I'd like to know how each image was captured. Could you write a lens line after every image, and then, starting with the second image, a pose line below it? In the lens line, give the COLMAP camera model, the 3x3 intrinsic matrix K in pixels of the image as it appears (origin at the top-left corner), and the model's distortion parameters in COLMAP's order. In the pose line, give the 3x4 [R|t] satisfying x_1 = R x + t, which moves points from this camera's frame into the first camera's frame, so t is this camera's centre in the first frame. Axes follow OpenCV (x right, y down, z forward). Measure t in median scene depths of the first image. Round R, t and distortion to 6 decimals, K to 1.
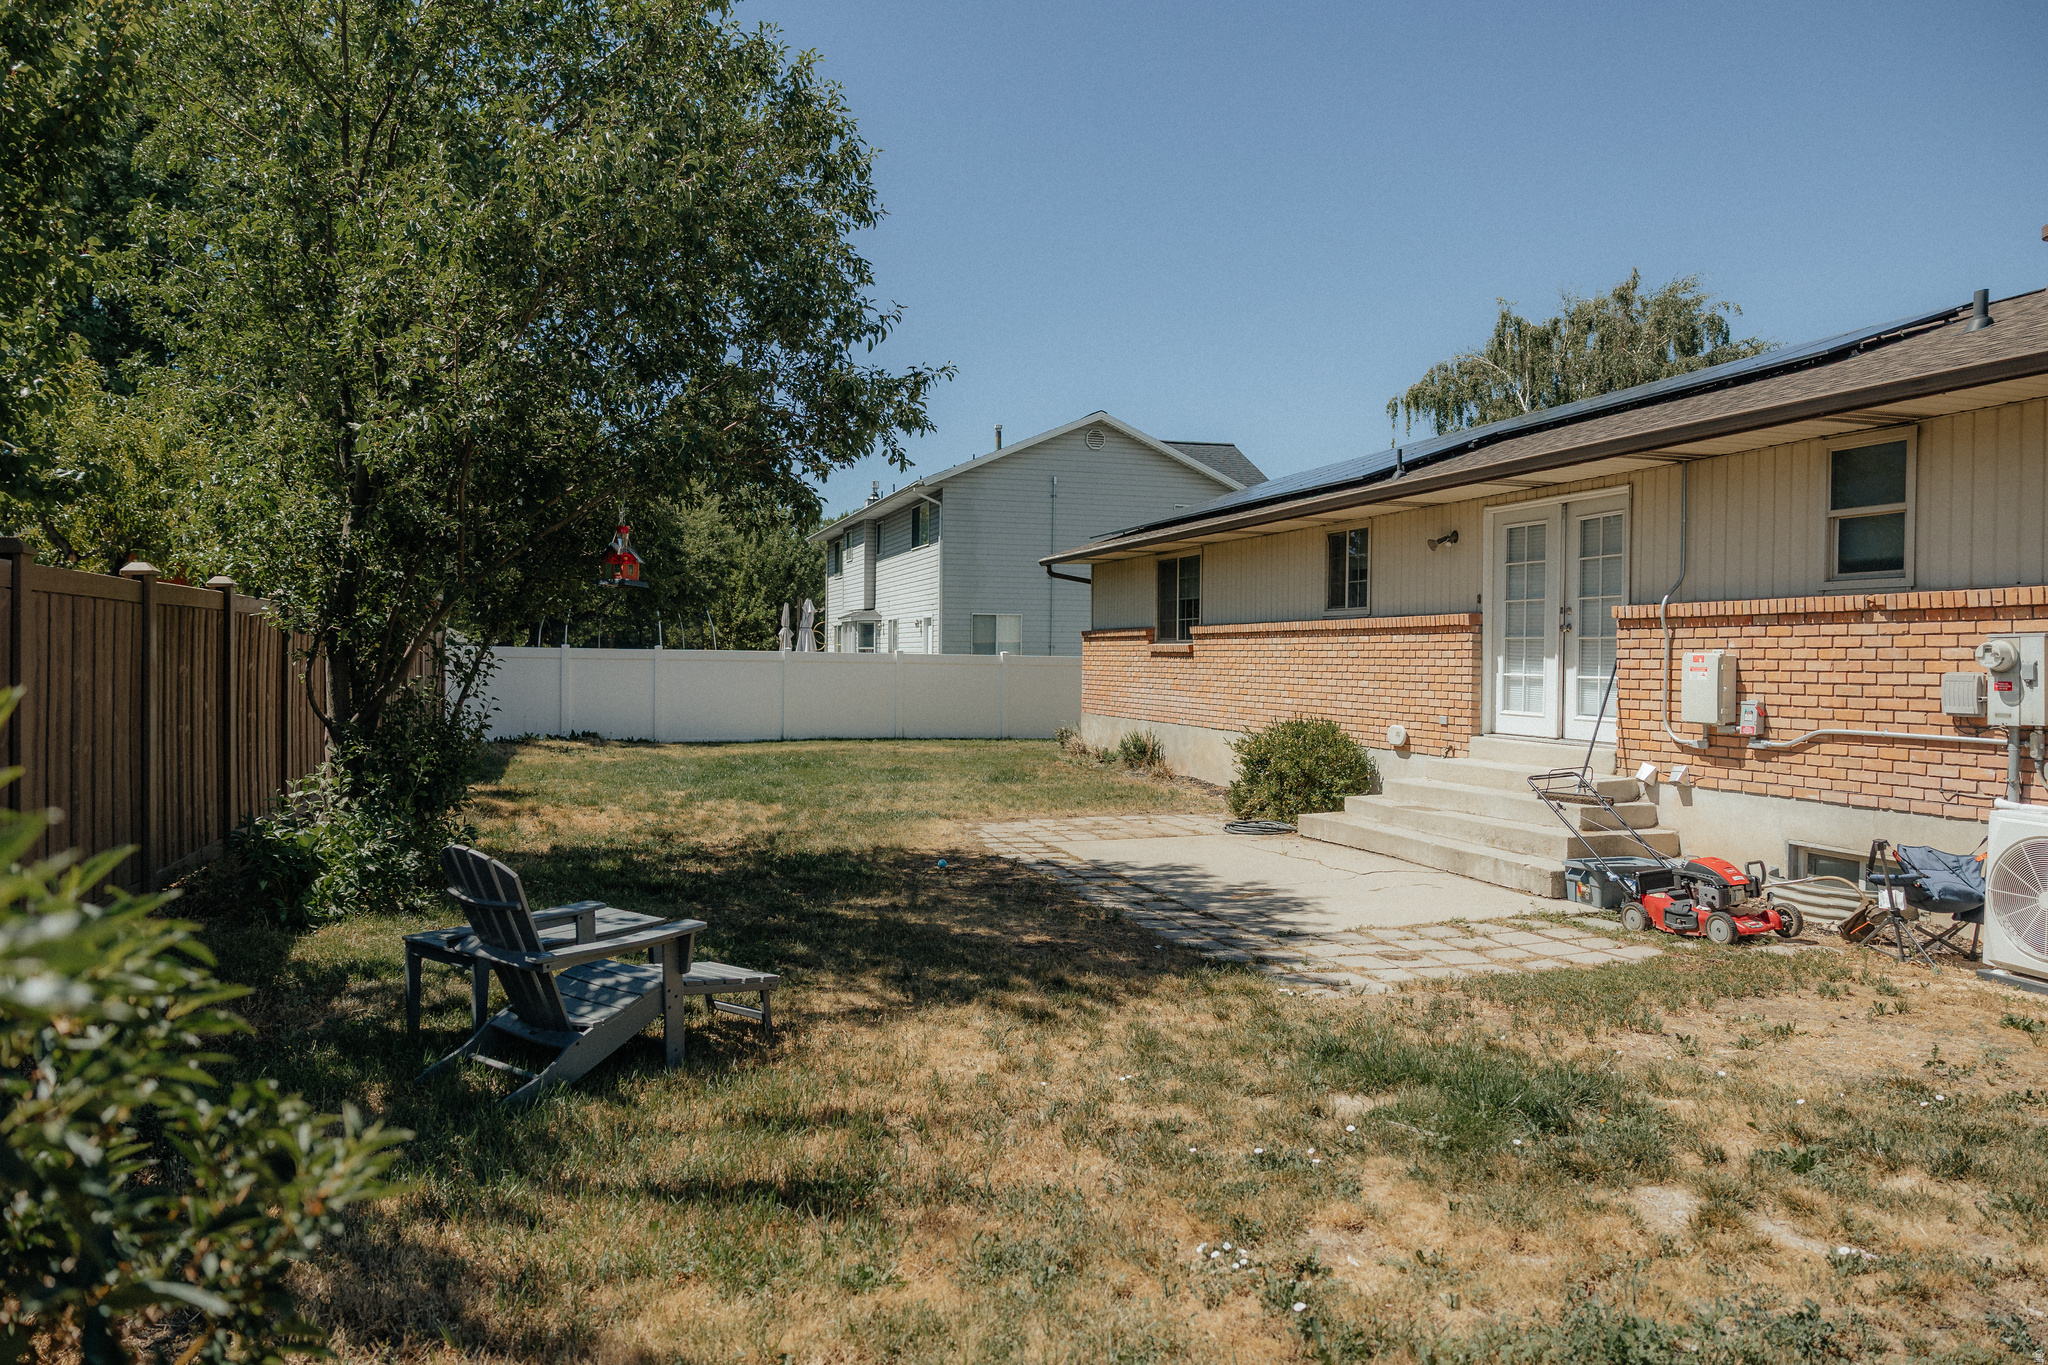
lens RADIAL K [[1366.9, 0, 1026.3], [0, 1366.9, 679.3], [0, 0, 1]] dist [0.001462, 0.005602]
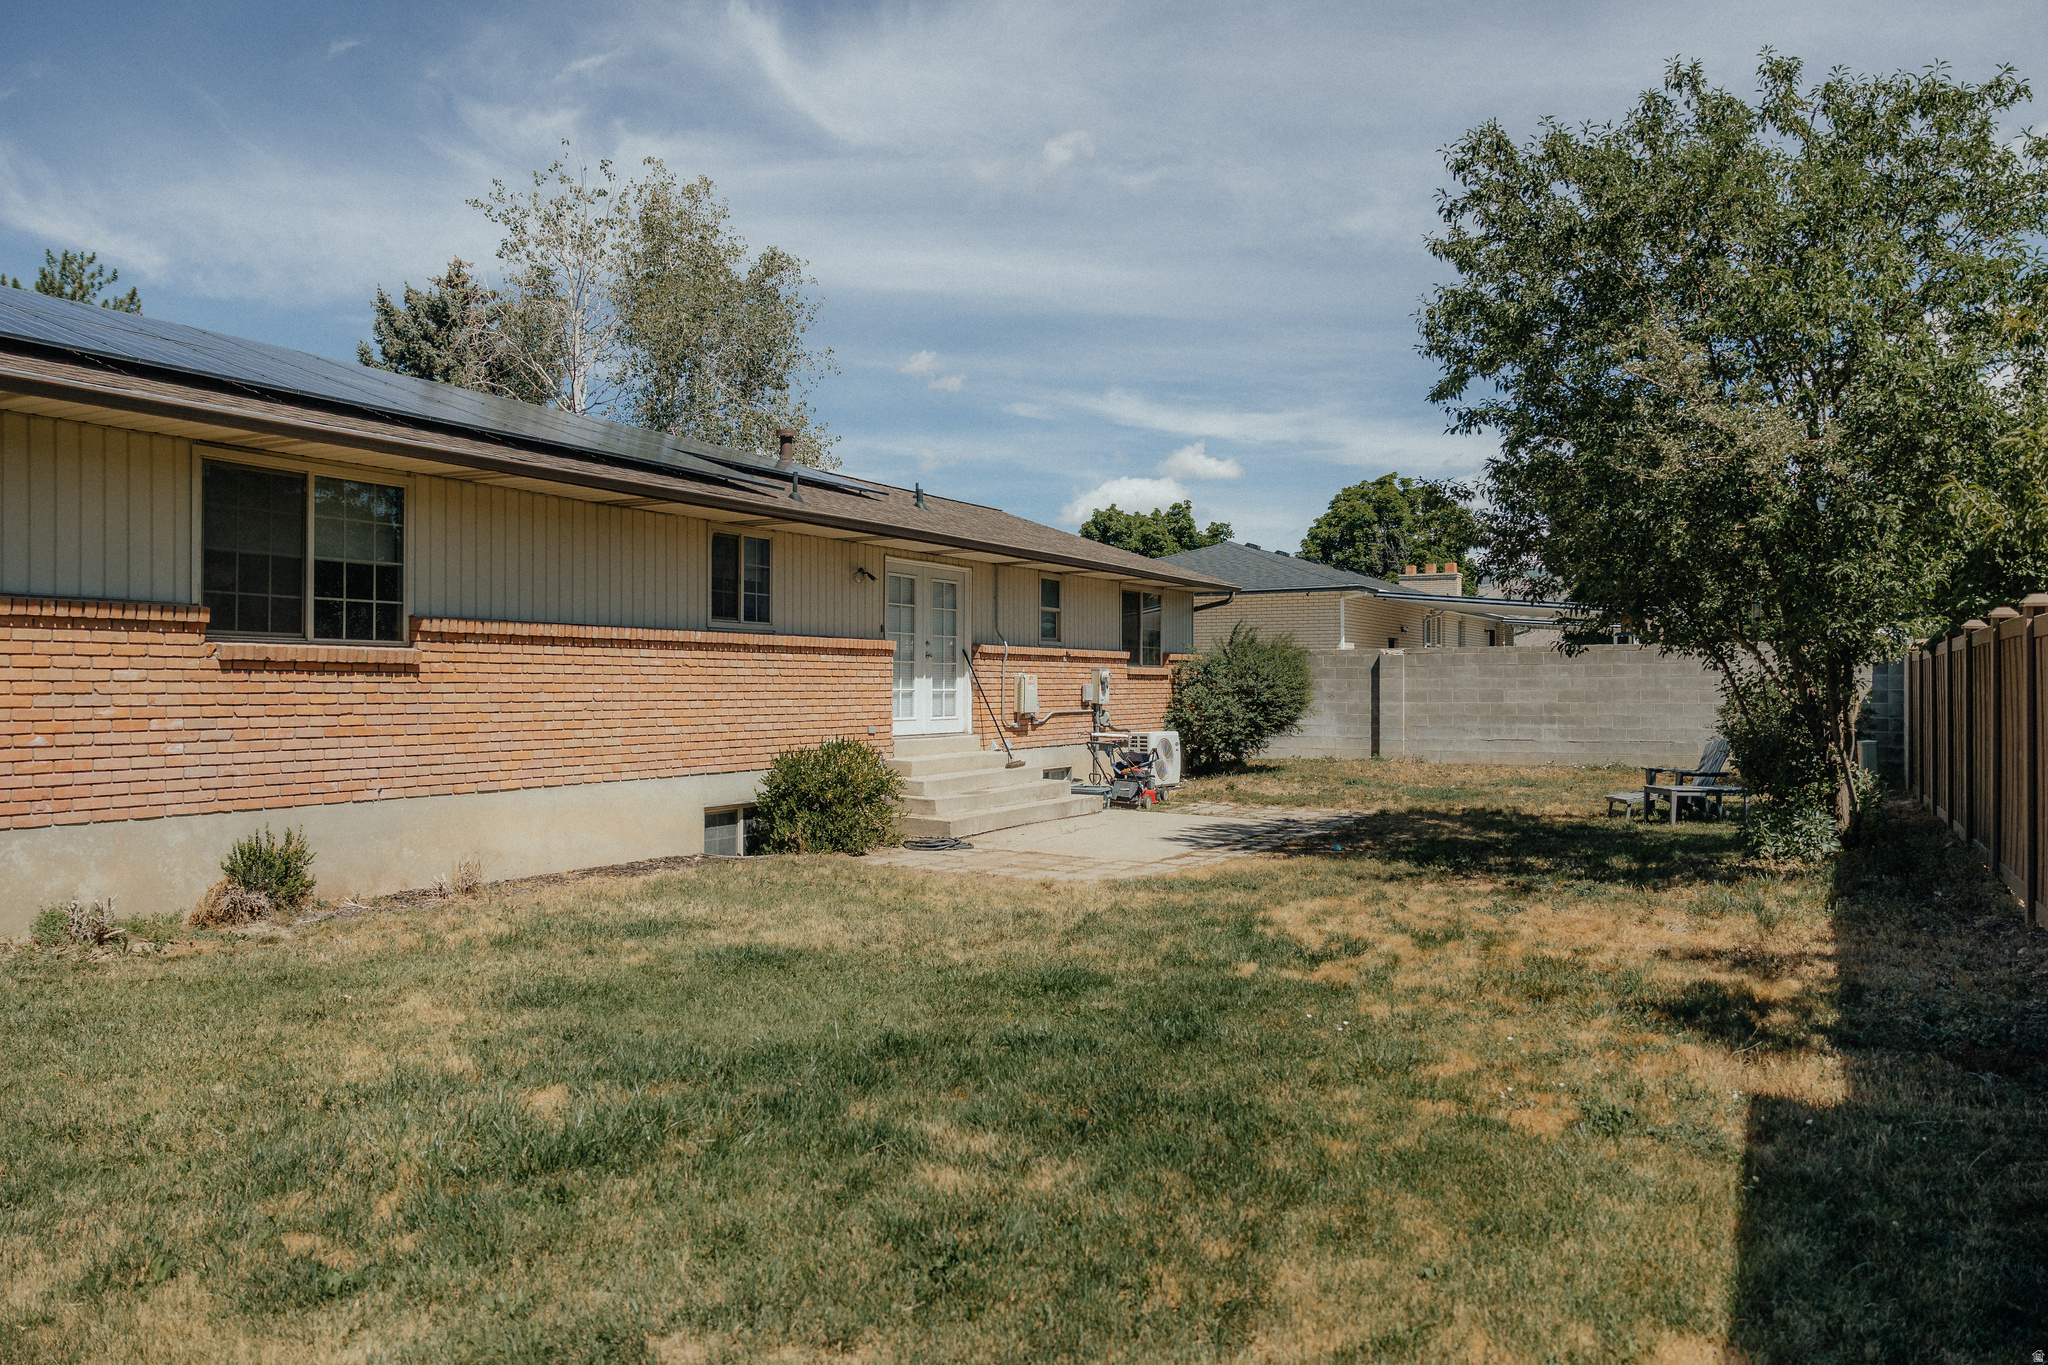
lens RADIAL K [[1366.9, 0, 1022.3], [0, 1366.9, 677.6], [0, 0, 1]] dist [0.001462, 0.005602]
pose [[-0.695332, -0.002711, 0.718684, -0.553268], [0.007778, 0.999906, 0.011296, -0.024015], [-0.718647, 0.013444, -0.695246, 1.524339]]
